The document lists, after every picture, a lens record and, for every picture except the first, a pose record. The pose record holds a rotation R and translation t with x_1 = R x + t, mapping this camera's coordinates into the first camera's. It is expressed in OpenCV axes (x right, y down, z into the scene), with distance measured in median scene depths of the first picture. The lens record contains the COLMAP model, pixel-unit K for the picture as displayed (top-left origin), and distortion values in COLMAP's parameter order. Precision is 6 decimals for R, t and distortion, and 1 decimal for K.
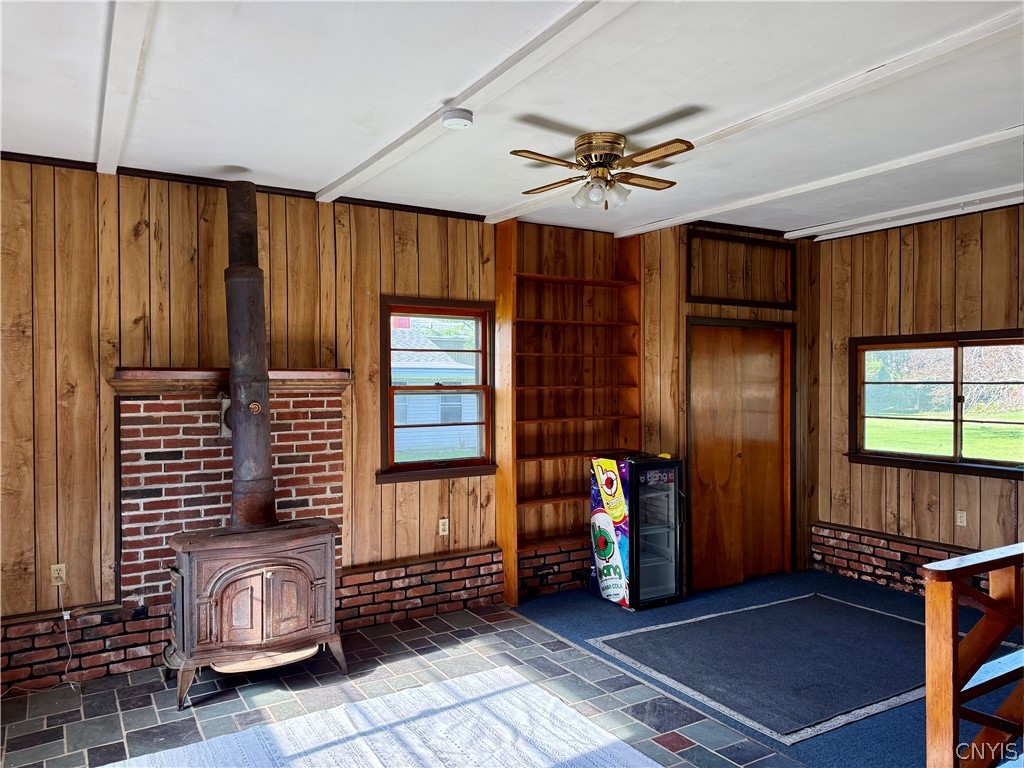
lens RADIAL K [[712.3, 0, 510.4], [0, 712.3, 387.4], [0, 0, 1]] dist [0.059862, -0.073915]
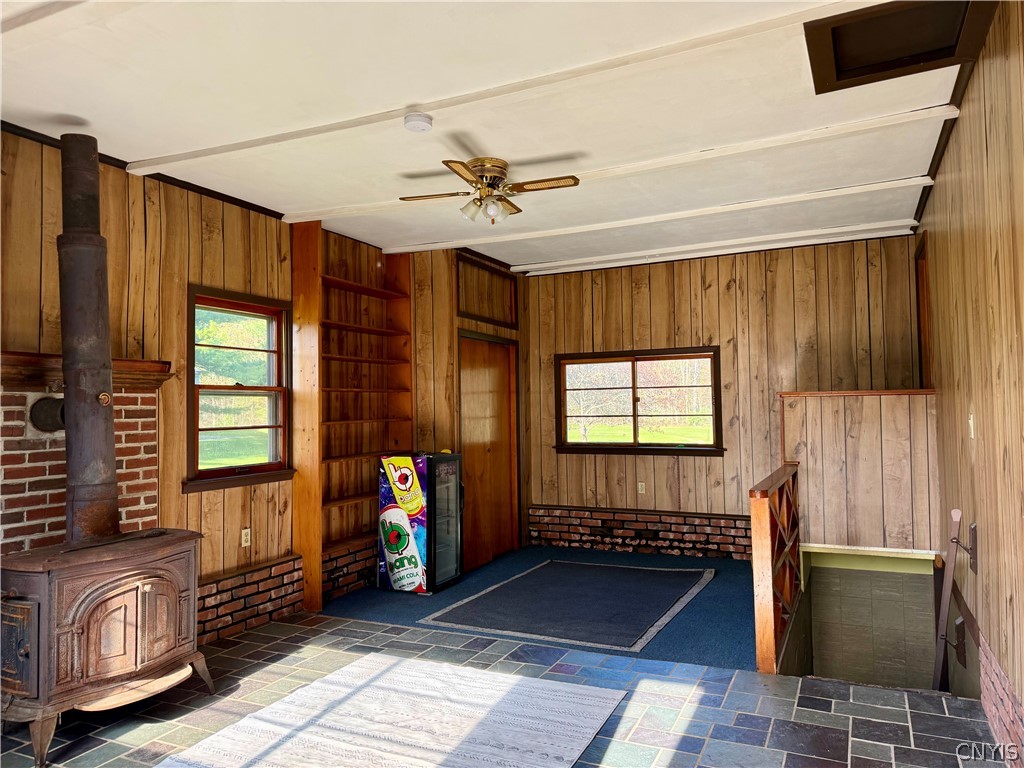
lens RADIAL K [[712.3, 0, 510.9], [0, 712.3, 381.6], [0, 0, 1]] dist [0.059862, -0.073915]
pose [[0.832295, 0.011381, 0.554216, -0.351533], [0.019997, 0.998522, -0.050536, 0.050202], [-0.553972, 0.053143, 0.830838, 0.017981]]
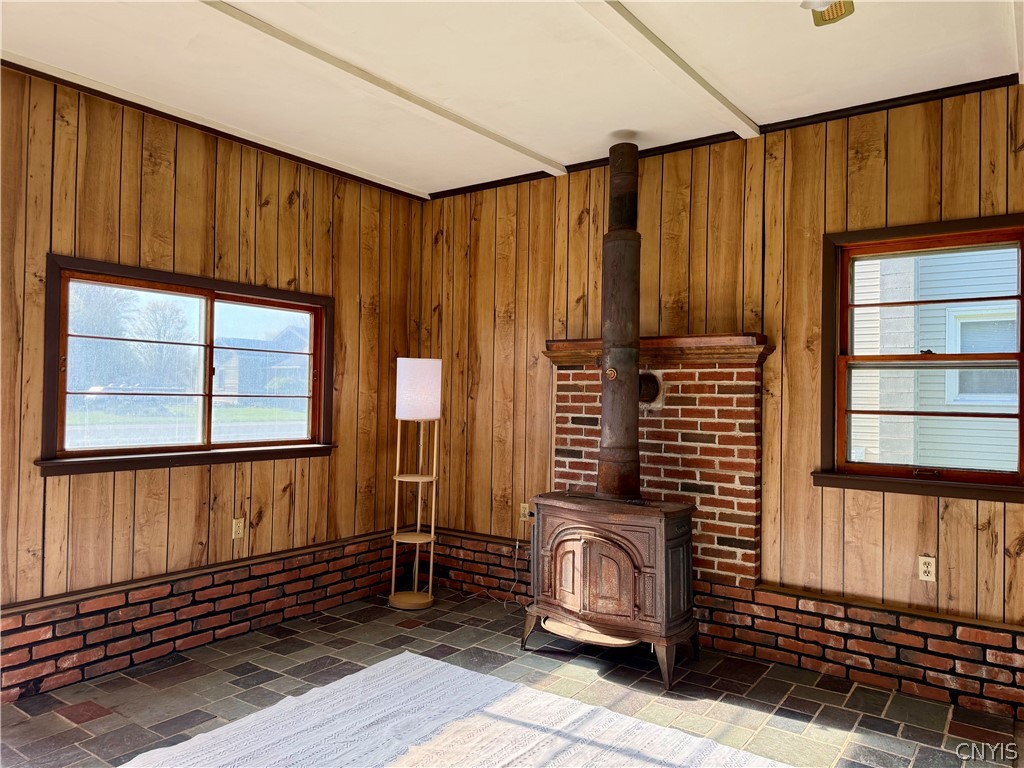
lens RADIAL K [[712.3, 0, 520.0], [0, 712.3, 386.6], [0, 0, 1]] dist [0.059862, -0.073915]
pose [[0.396830, -0.002538, -0.917889, 0.393859], [-0.030384, 0.999412, -0.015899, 0.053630], [0.917389, 0.034199, 0.396519, 0.413765]]
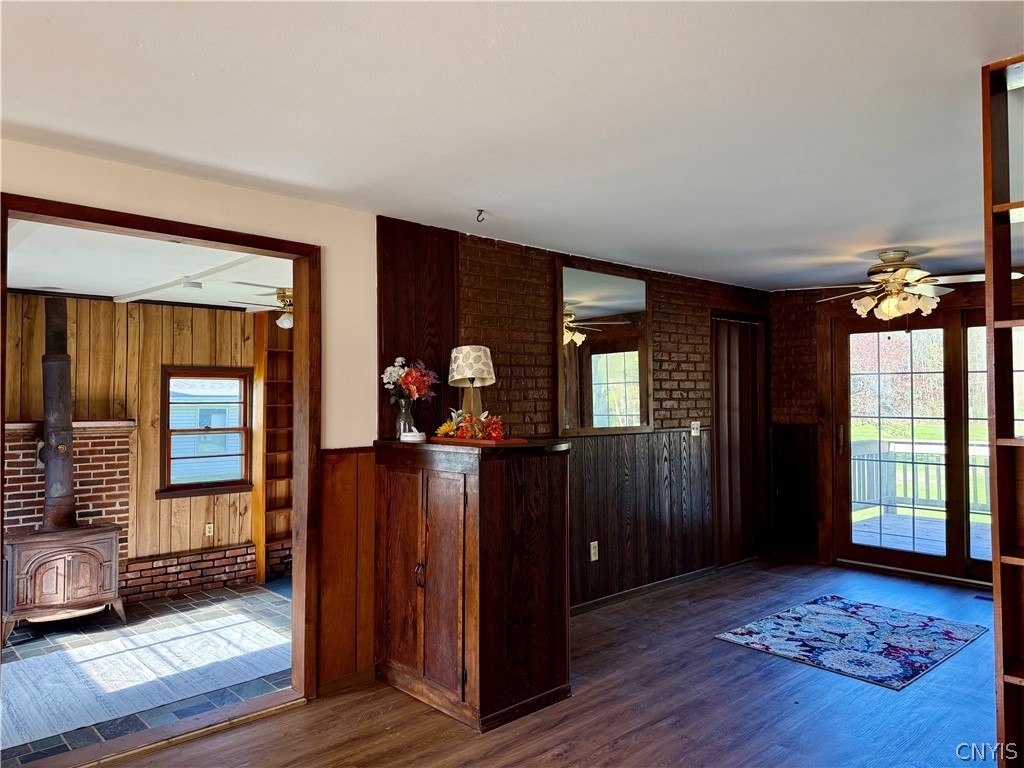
lens RADIAL K [[712.3, 0, 505.4], [0, 712.3, 379.7], [0, 0, 1]] dist [0.059862, -0.073915]
pose [[0.979640, 0.006363, 0.200663, 0.203639], [0.001783, 0.999183, -0.040386, -0.042953], [-0.200756, 0.039921, 0.978828, -0.545920]]
